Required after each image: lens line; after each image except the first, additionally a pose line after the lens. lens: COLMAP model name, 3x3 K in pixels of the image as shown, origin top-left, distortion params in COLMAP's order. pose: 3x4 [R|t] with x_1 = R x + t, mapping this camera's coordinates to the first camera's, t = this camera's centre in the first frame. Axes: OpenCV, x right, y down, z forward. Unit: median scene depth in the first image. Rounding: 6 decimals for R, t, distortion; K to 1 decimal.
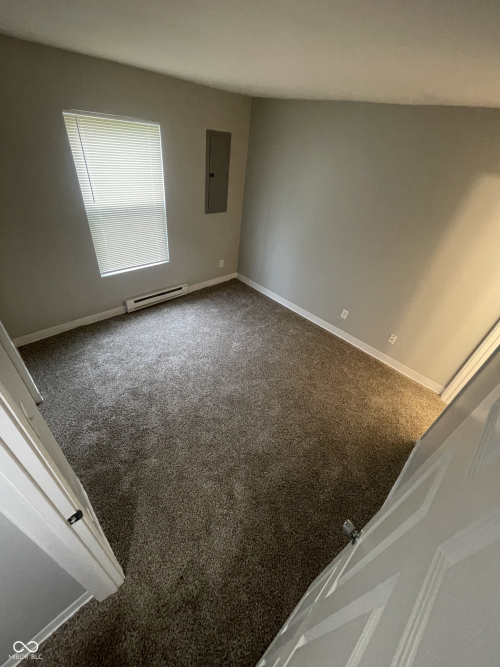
lens RADIAL K [[271.8, 0, 250.0], [0, 271.8, 333.5], [0, 0, 1]] dist [0.001022, 0.000155]
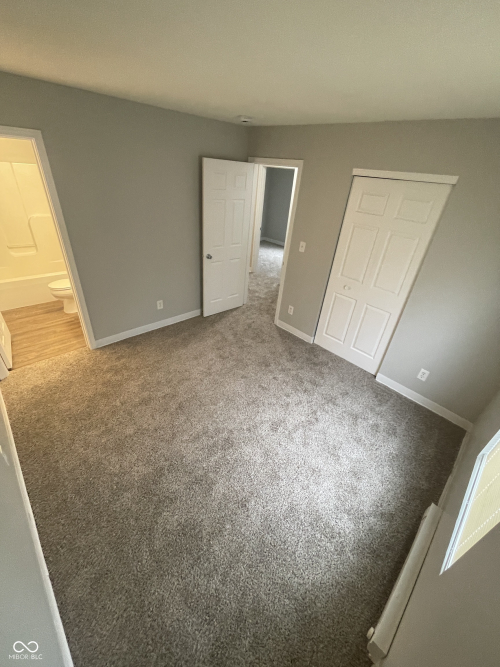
lens RADIAL K [[271.8, 0, 250.0], [0, 271.8, 333.5], [0, 0, 1]] dist [0.001022, 0.000155]
pose [[-0.982026, -0.166675, -0.088565, -0.002647], [-0.144598, 0.362781, 0.920588, -0.922408], [-0.121310, 0.916848, -0.380361, 1.298600]]
